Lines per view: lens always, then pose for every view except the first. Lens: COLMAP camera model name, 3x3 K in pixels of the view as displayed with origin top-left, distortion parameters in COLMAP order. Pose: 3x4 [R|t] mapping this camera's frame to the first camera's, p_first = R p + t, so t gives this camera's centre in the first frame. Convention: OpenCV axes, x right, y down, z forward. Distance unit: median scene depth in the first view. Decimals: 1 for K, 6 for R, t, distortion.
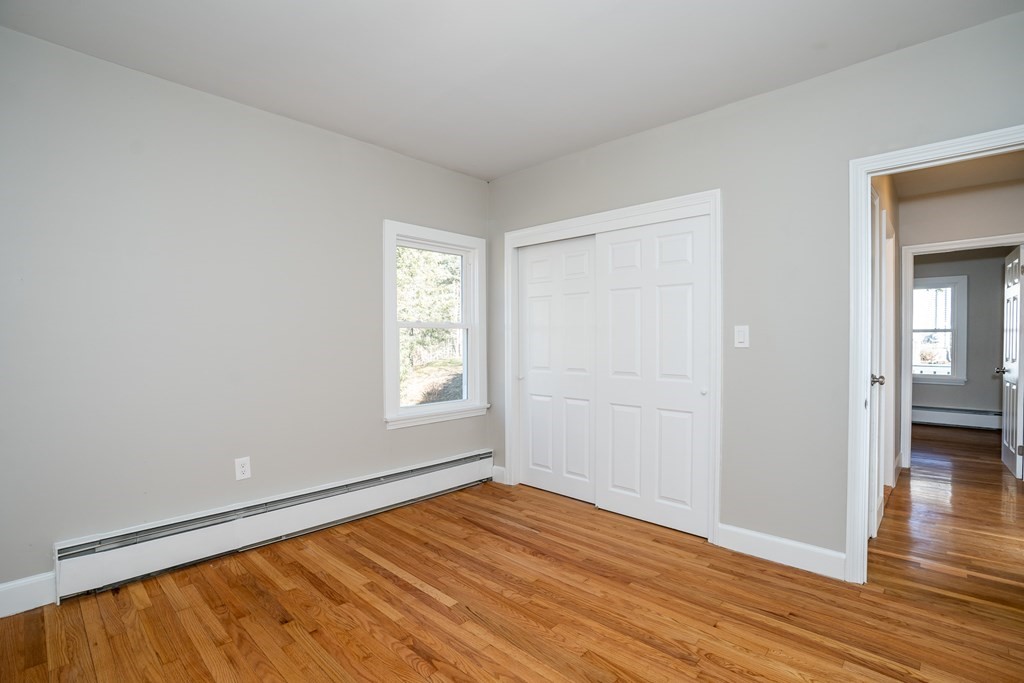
lens RADIAL K [[481.2, 0, 514.8], [0, 481.2, 346.1], [0, 0, 1]] dist [-0.012464, 0.003553]
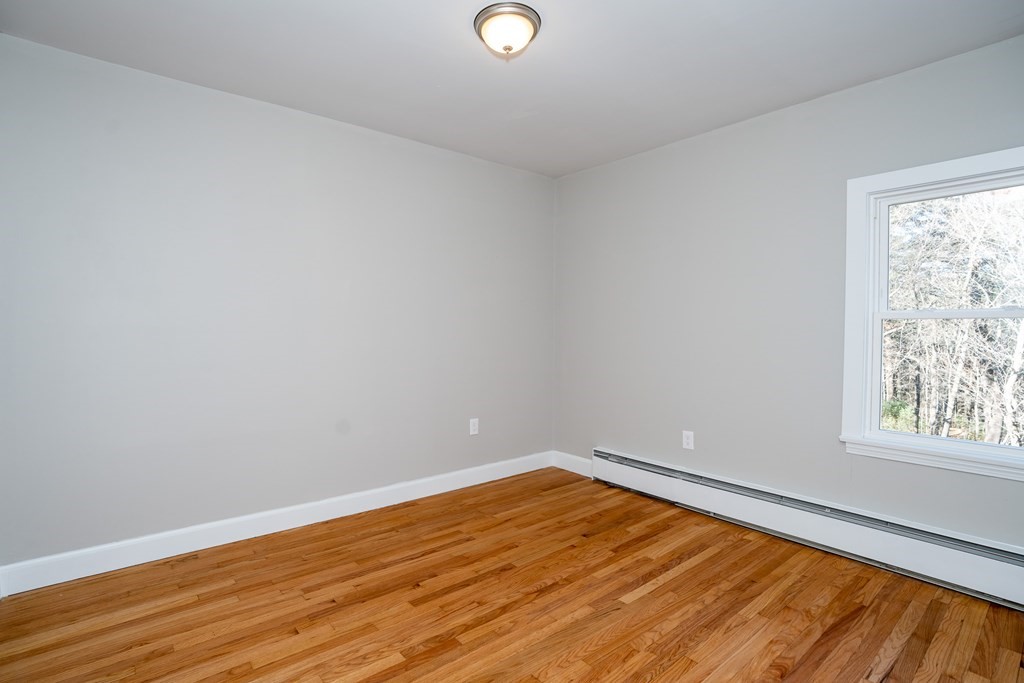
lens RADIAL K [[481.2, 0, 510.2], [0, 481.2, 336.4], [0, 0, 1]] dist [-0.012464, 0.003553]
pose [[-0.097108, 0.011512, -0.995207, 0.795931], [-0.017661, 0.999756, 0.013288, -0.018526], [0.995117, 0.018866, -0.096881, 0.773222]]
